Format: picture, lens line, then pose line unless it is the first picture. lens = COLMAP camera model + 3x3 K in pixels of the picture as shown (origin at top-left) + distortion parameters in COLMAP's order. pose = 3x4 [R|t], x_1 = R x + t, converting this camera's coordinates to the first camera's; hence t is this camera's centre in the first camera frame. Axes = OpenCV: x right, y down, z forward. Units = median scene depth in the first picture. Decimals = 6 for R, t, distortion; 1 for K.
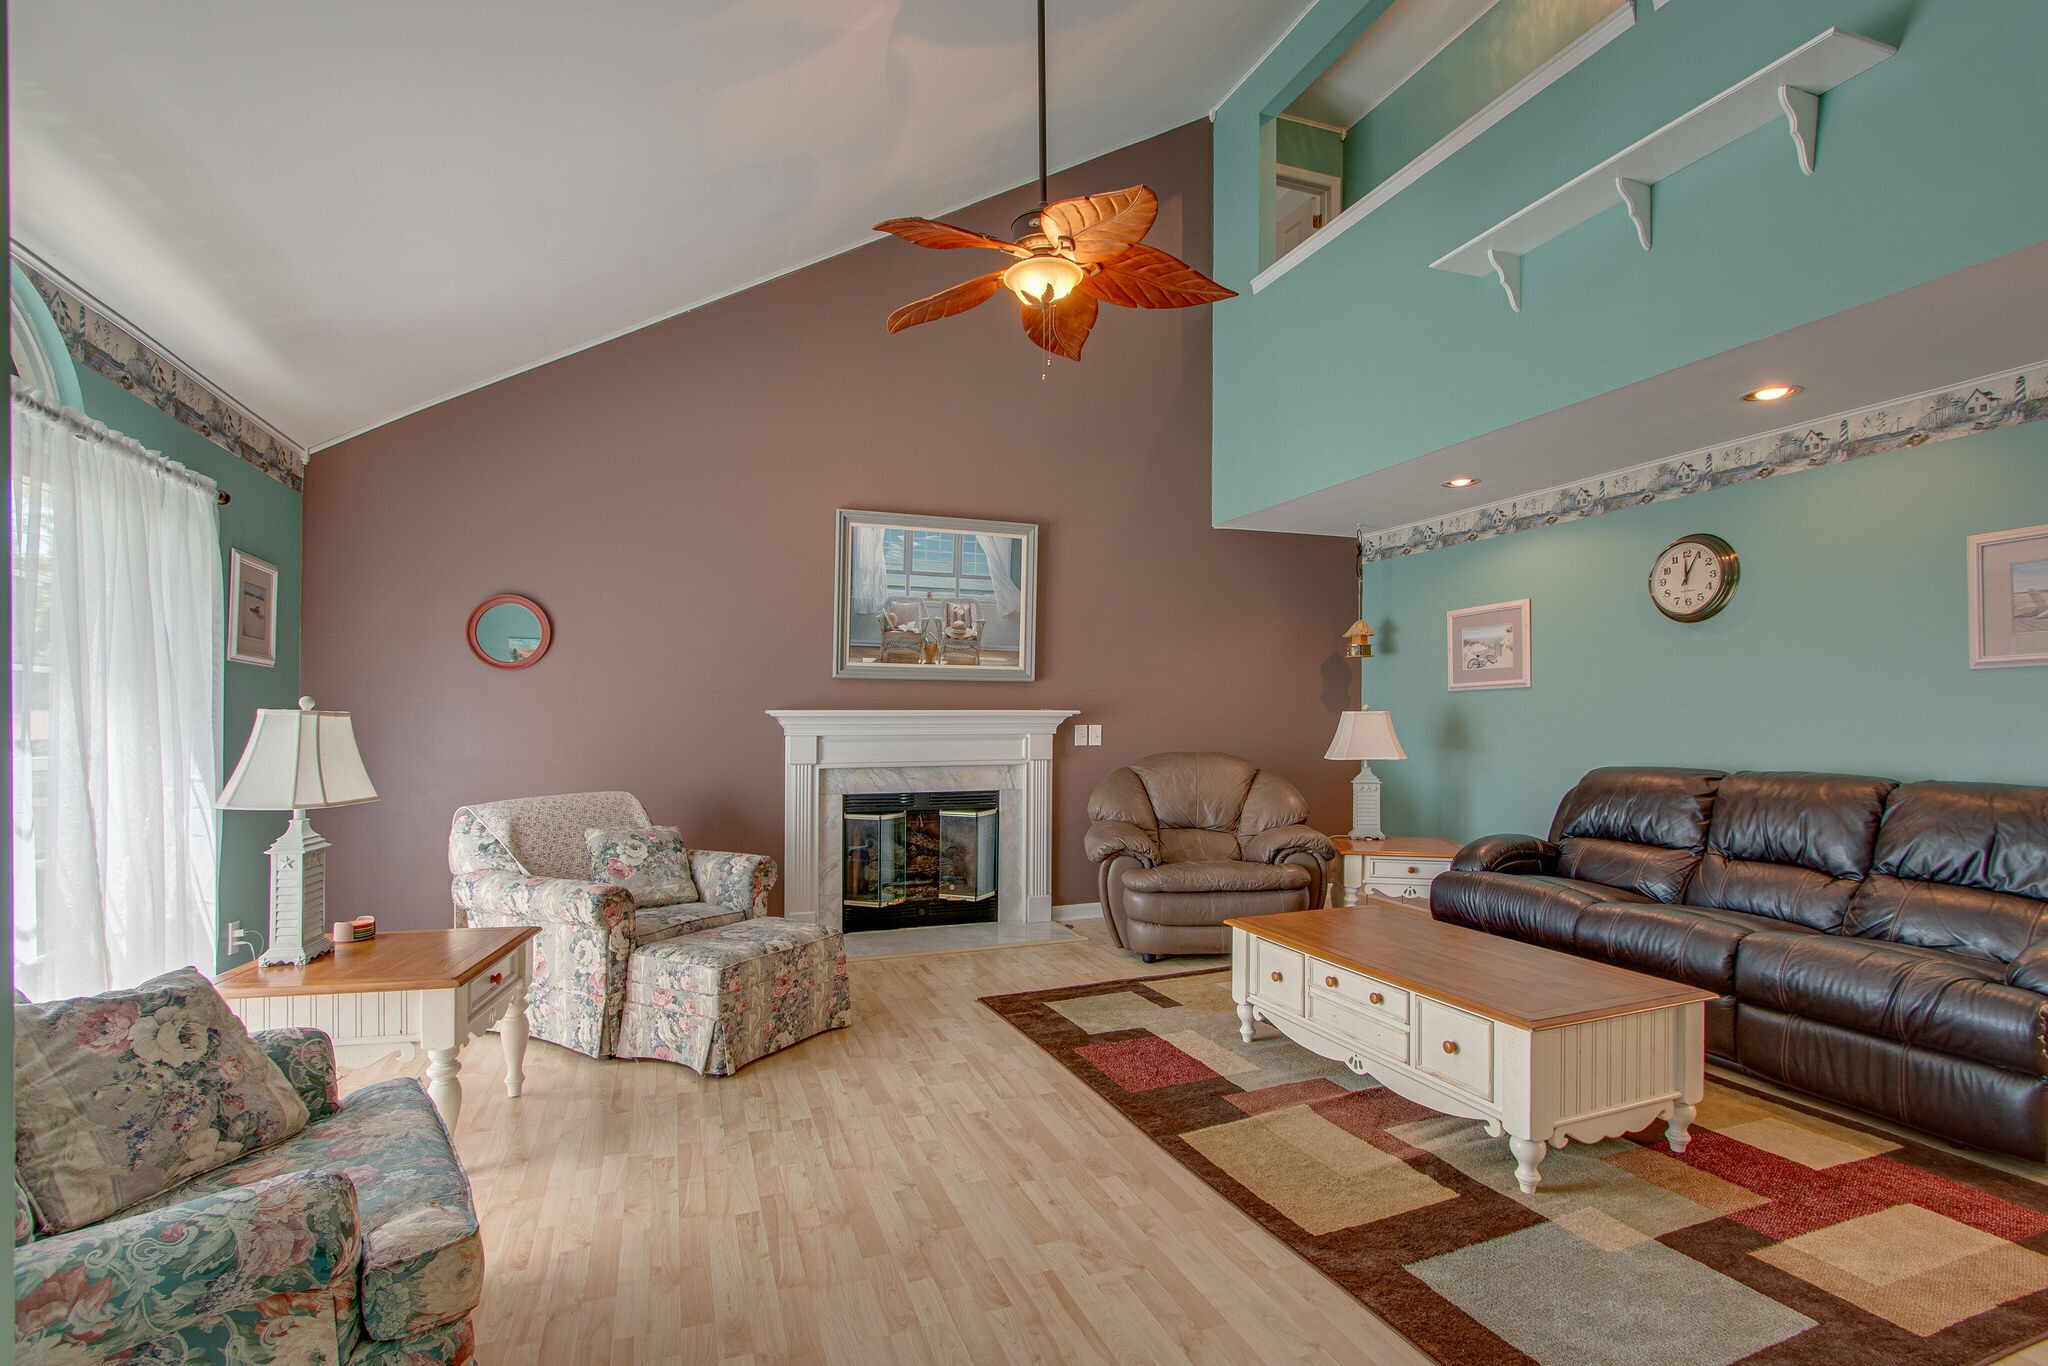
lens RADIAL K [[962.2, 0, 1031.5], [0, 962.2, 721.8], [0, 0, 1]] dist [0.001525, -0.002787]
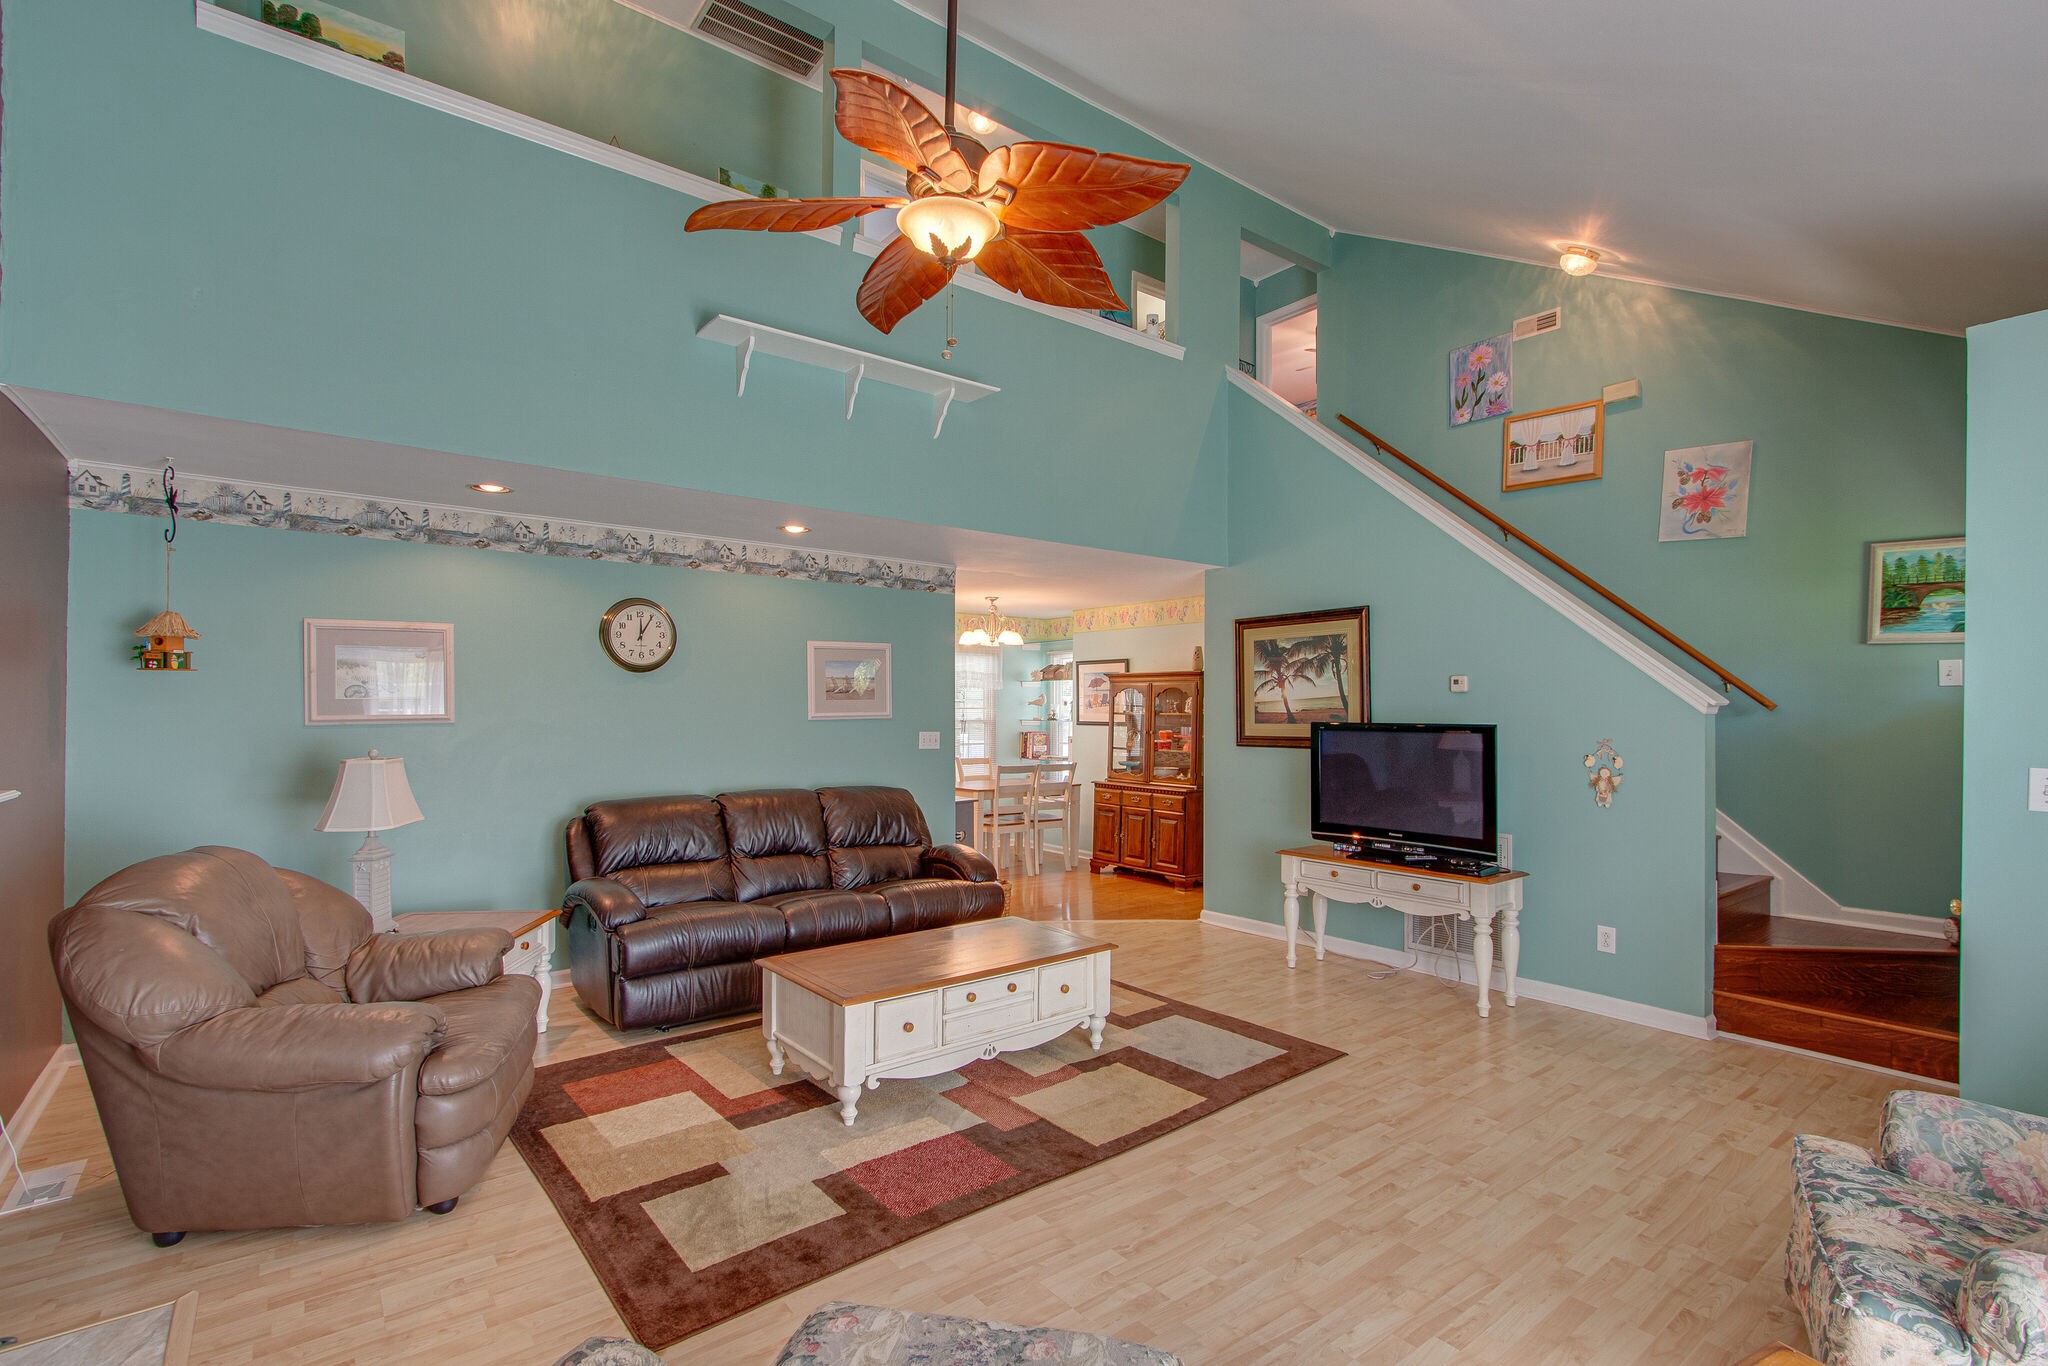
lens RADIAL K [[962.2, 0, 1007.8], [0, 962.2, 699.4], [0, 0, 1]] dist [0.001525, -0.002787]
pose [[-0.297938, 0.010252, 0.954530, -0.536107], [0.001384, 0.999946, -0.010308, -0.052391], [-0.954584, -0.001750, -0.297936, 0.848918]]
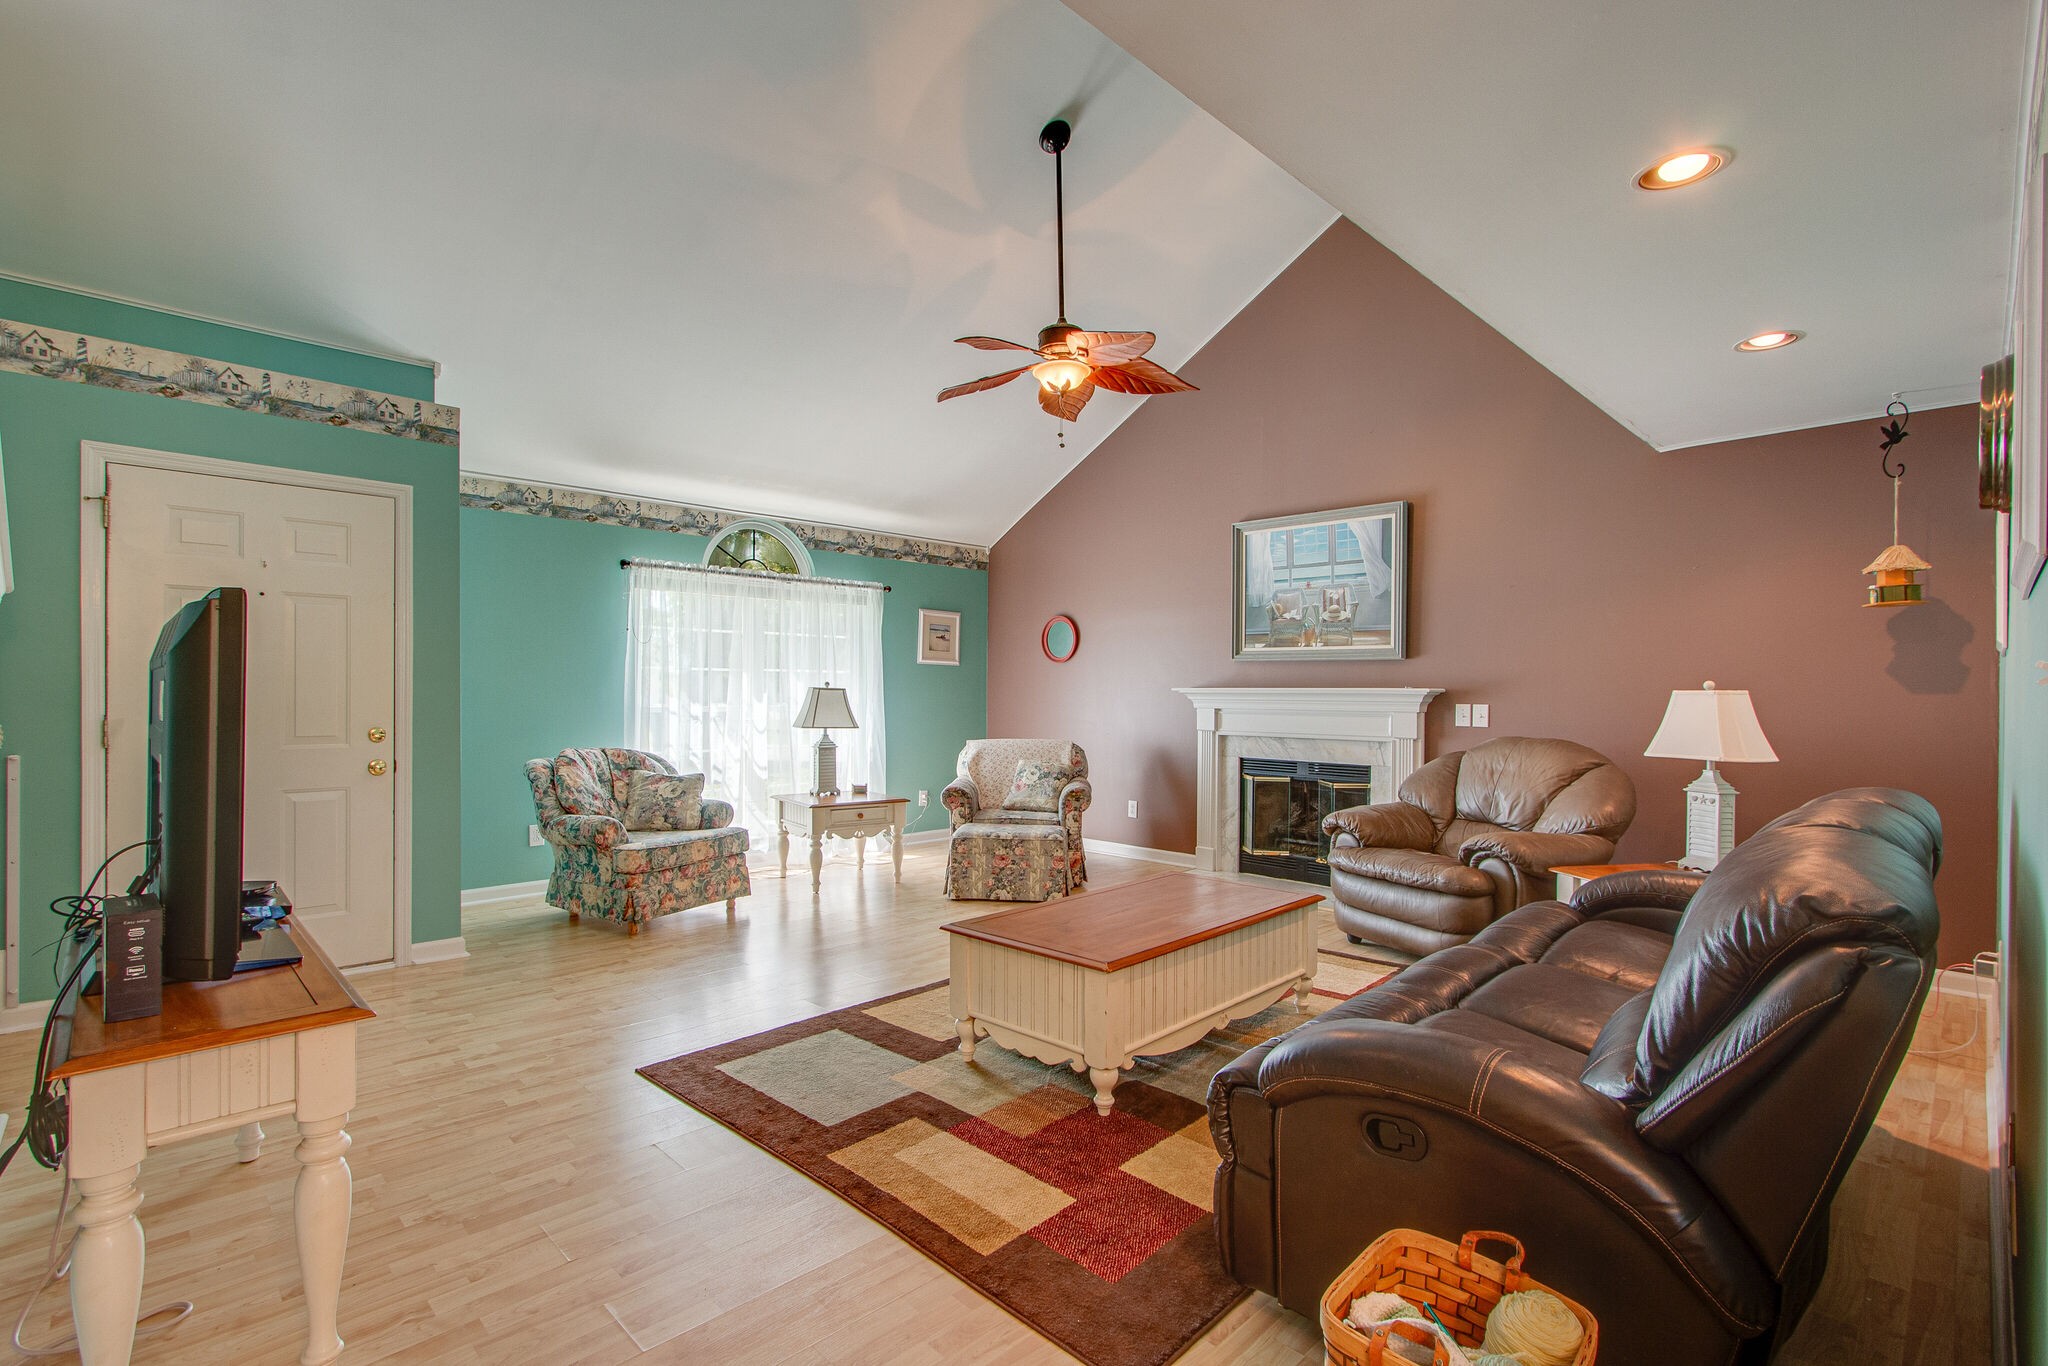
lens RADIAL K [[962.2, 0, 991.4], [0, 962.2, 710.9], [0, 0, 1]] dist [0.001525, -0.002787]
pose [[0.380974, 0.023445, -0.924289, 0.887678], [-0.012800, 0.999716, 0.020082, -0.004302], [0.924497, 0.004180, 0.381166, 0.276796]]
